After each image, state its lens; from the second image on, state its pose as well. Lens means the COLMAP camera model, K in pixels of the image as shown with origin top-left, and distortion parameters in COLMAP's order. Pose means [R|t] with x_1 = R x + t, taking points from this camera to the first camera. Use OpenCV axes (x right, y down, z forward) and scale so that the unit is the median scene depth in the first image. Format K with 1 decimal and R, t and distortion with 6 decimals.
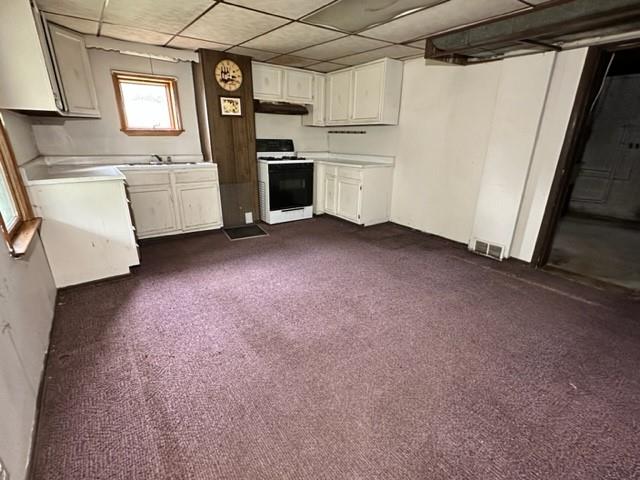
lens RADIAL K [[304.3, 0, 319.7], [0, 304.3, 241.6], [0, 0, 1]] dist [0.002555, 0.000225]
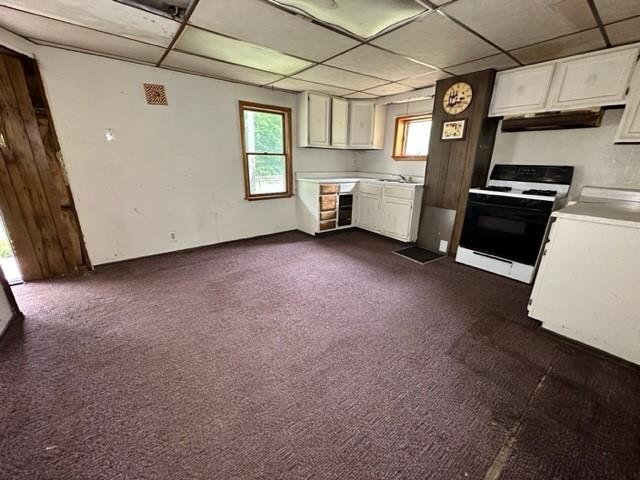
lens RADIAL K [[257.2, 0, 319.8], [0, 257.2, 242.3], [0, 0, 1]] dist [-0.004236, -0.000123]
pose [[0.034452, 0.289120, -0.956673, 0.593846], [-0.345041, 0.901823, 0.260118, -0.189896], [0.937955, 0.321130, 0.130828, 0.618767]]
